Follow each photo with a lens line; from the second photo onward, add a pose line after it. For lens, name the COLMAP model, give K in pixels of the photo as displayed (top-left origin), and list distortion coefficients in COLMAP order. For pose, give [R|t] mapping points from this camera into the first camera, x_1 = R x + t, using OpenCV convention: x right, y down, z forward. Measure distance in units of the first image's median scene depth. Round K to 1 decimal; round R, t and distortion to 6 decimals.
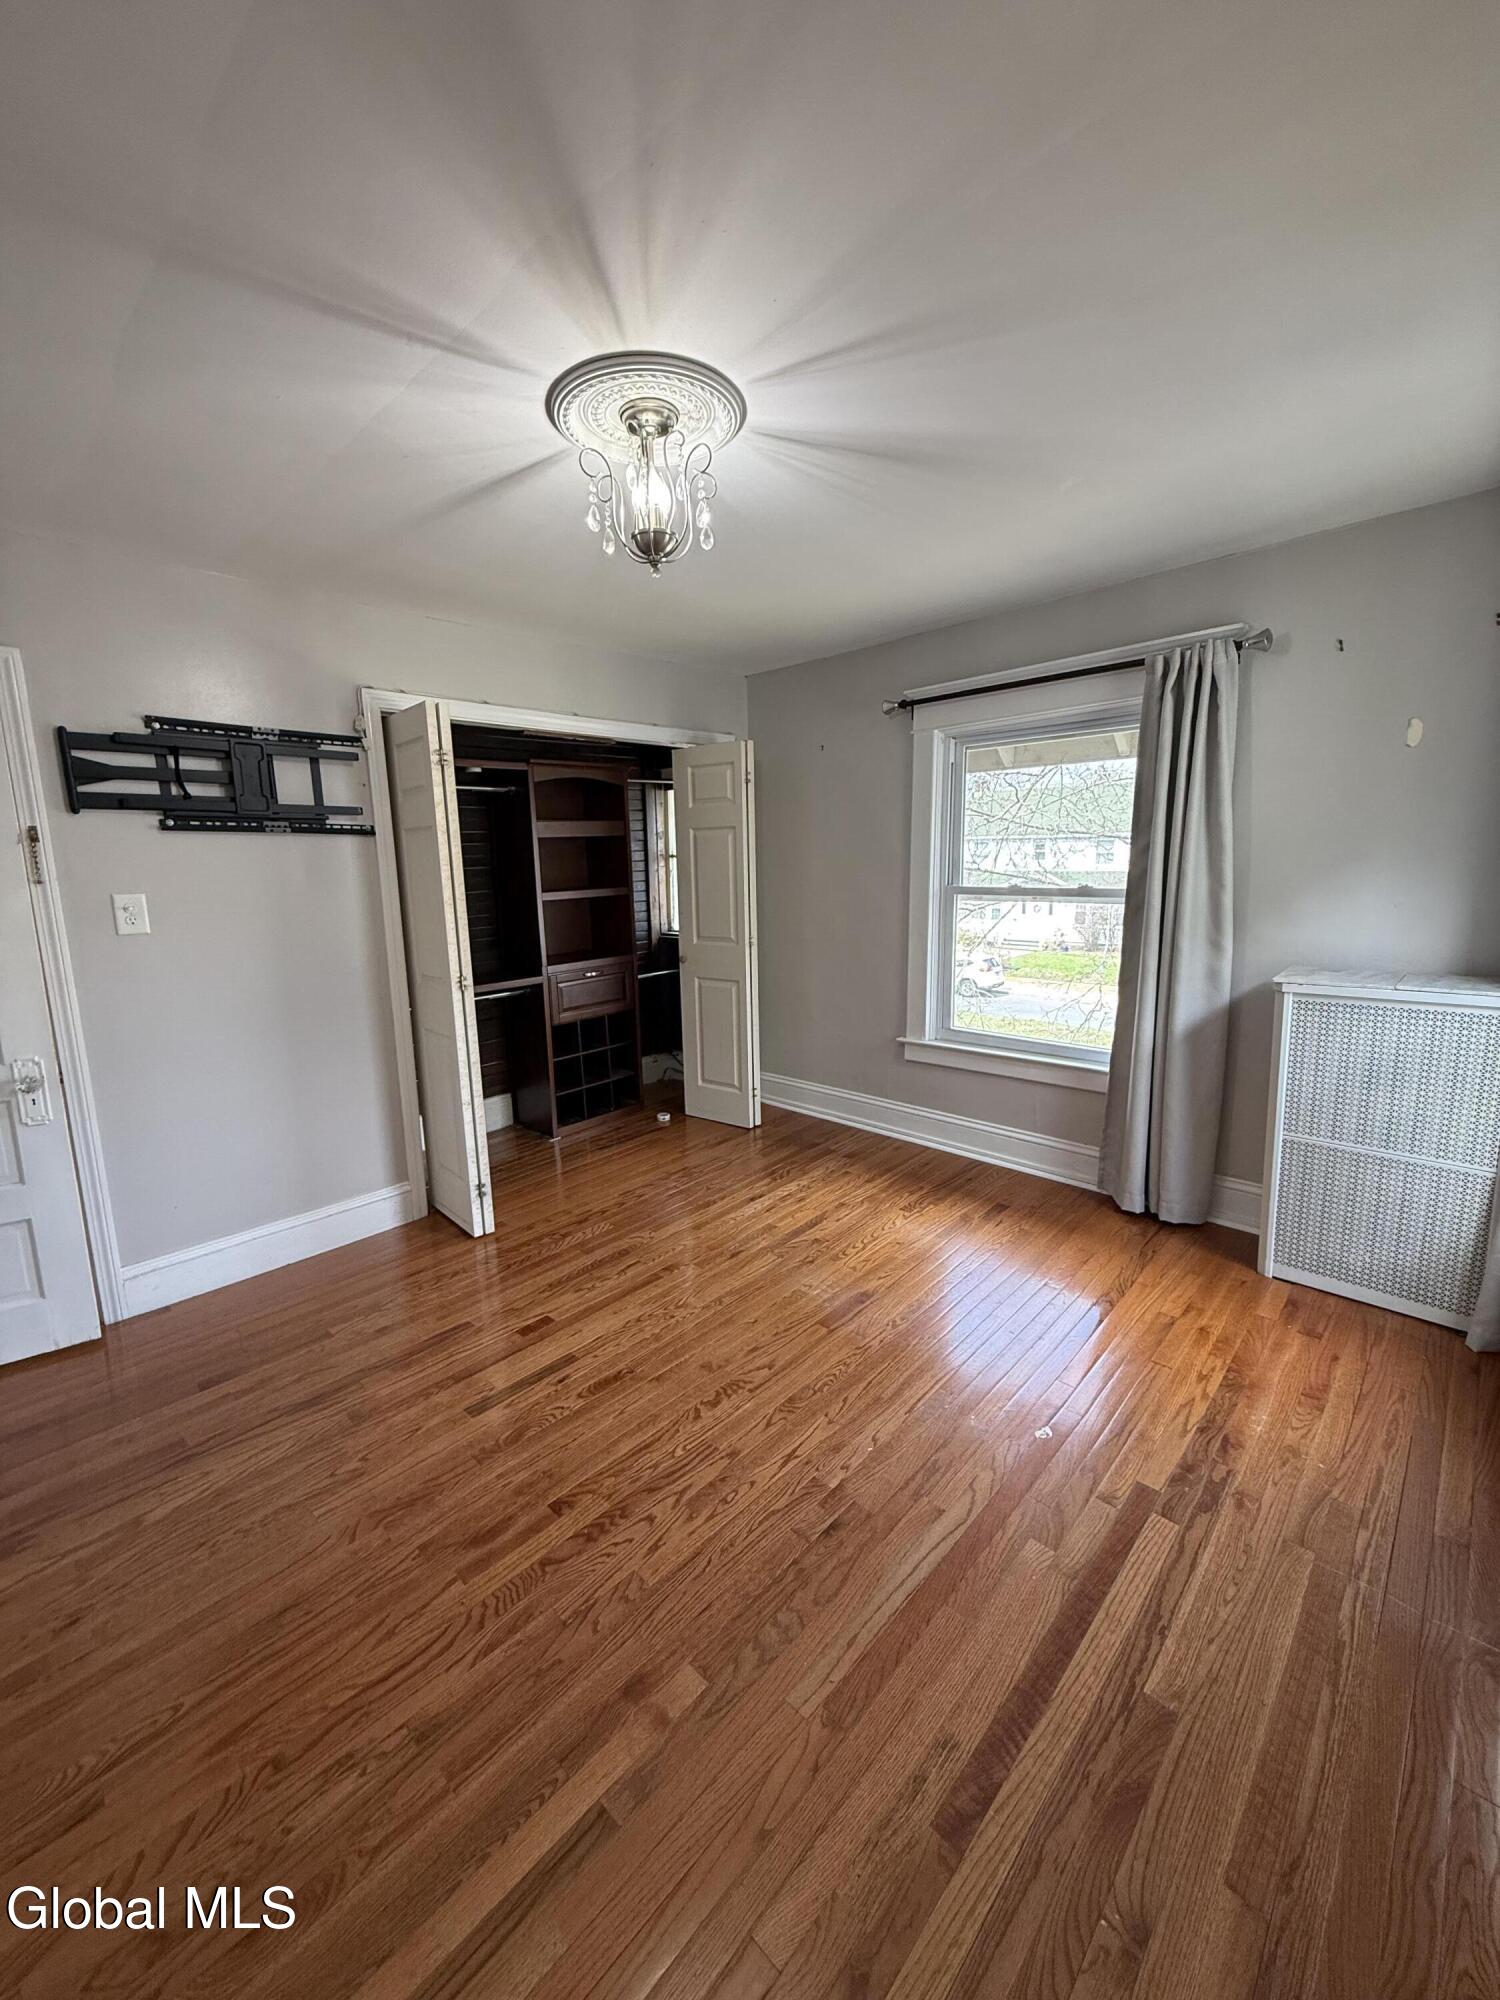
lens RADIAL K [[794.8, 0, 757.2], [0, 794.8, 992.1], [0, 0, 1]] dist [0.000175, -0.000324]
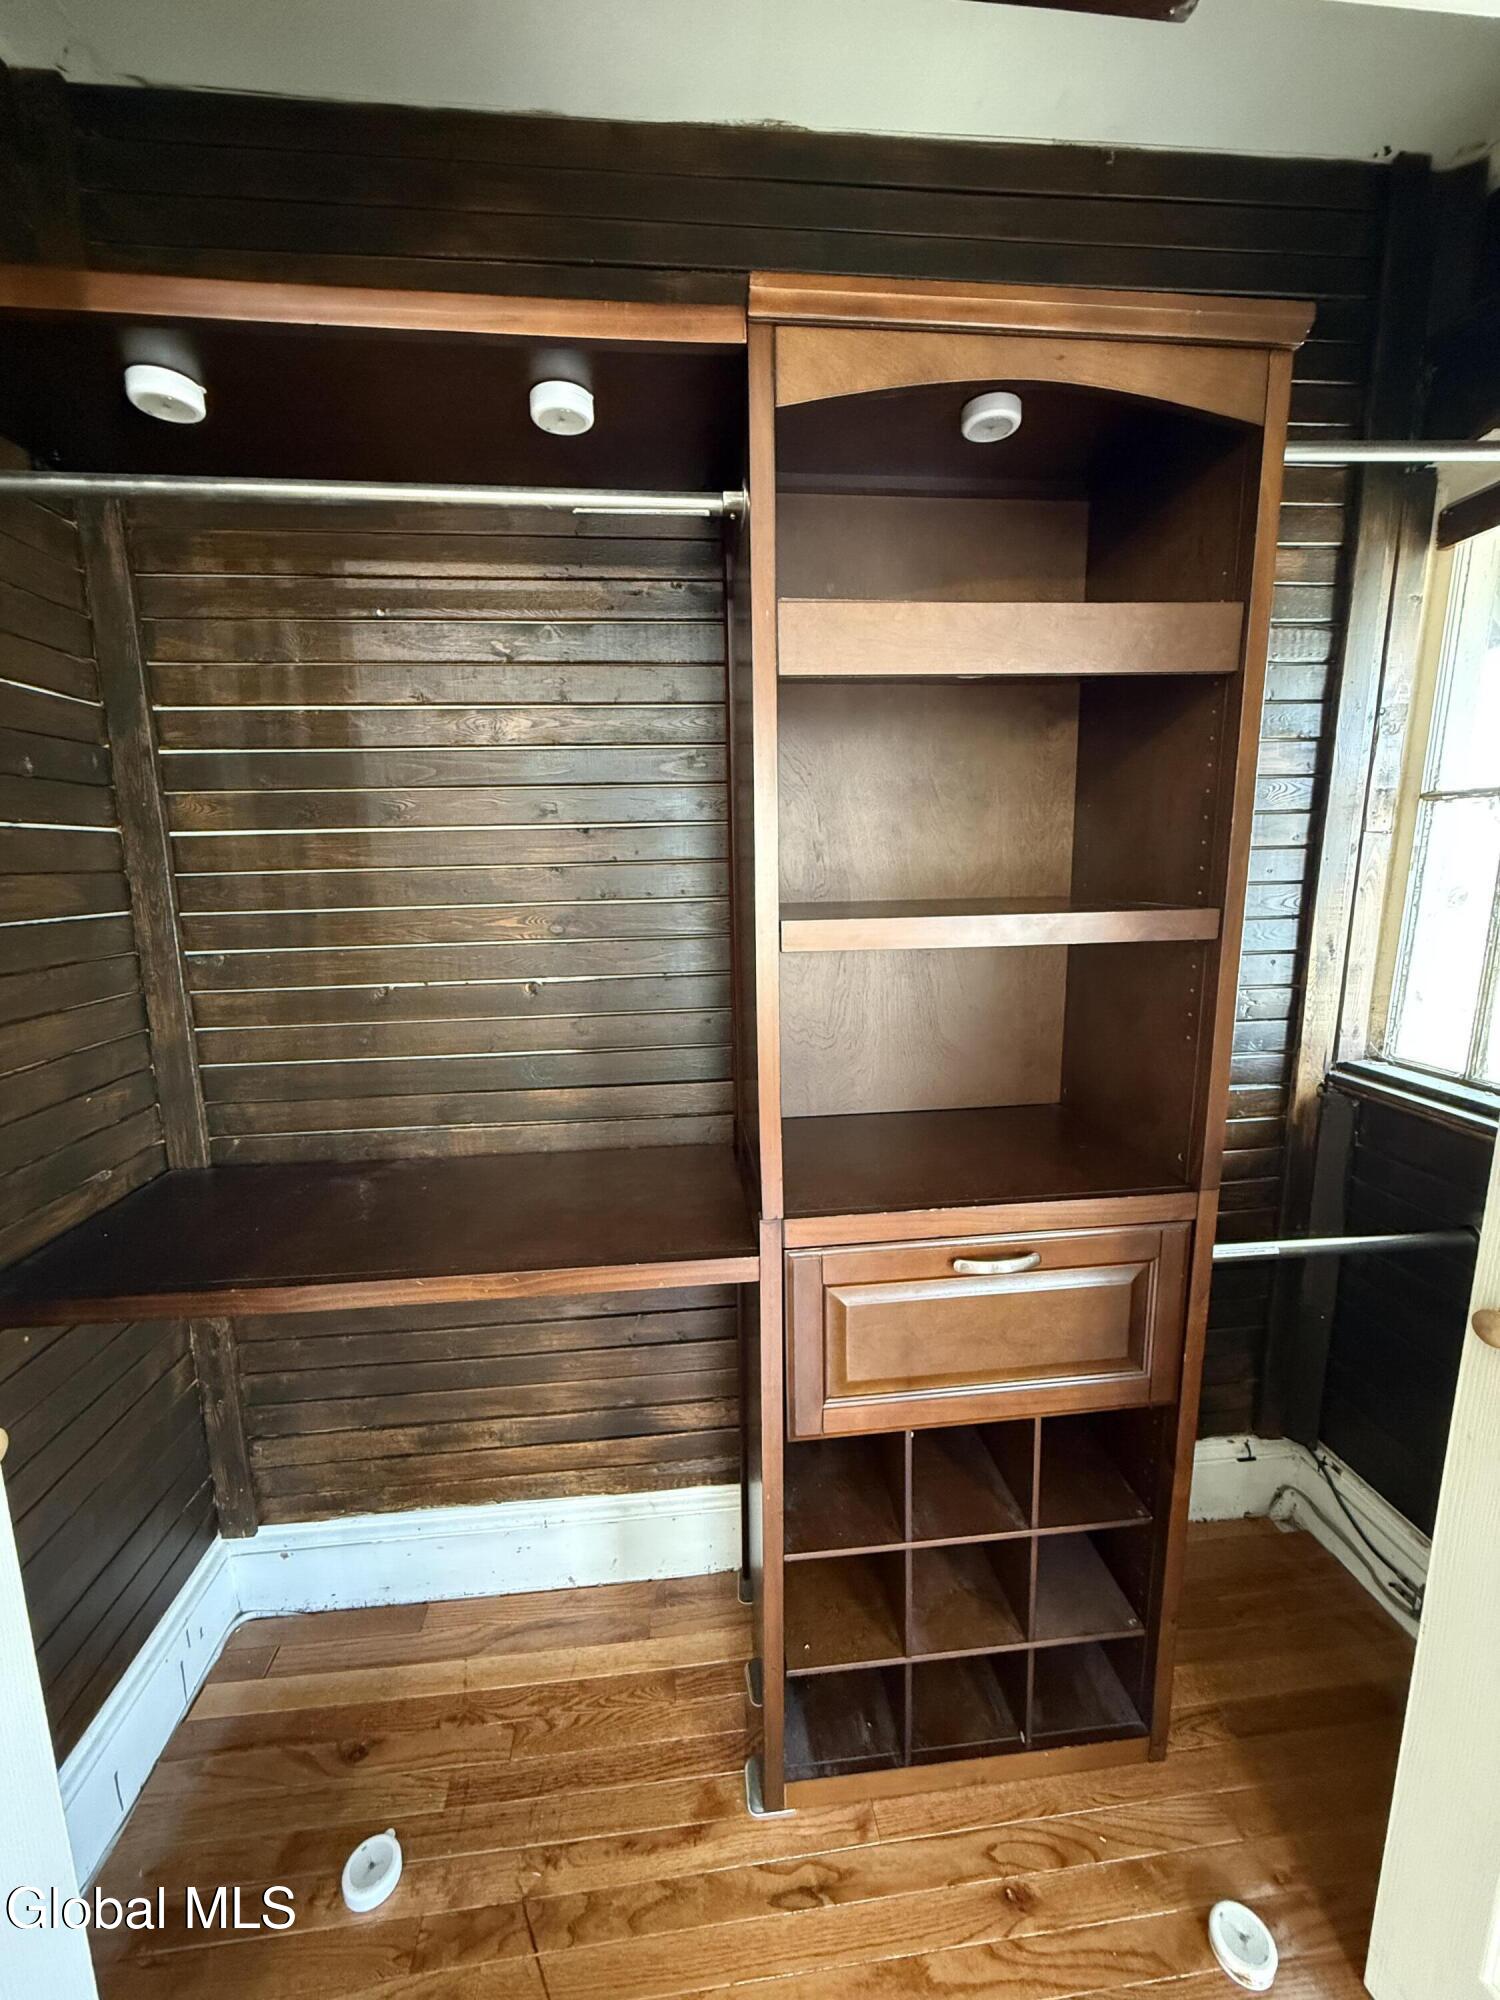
lens RADIAL K [[794.8, 0, 757.2], [0, 794.8, 992.1], [0, 0, 1]] dist [0.000175, -0.000324]
pose [[0.752752, 0.130121, -0.645316, -0.106696], [-0.118957, 0.991020, 0.061066, -0.102972], [0.647467, 0.030797, 0.761471, 0.710701]]
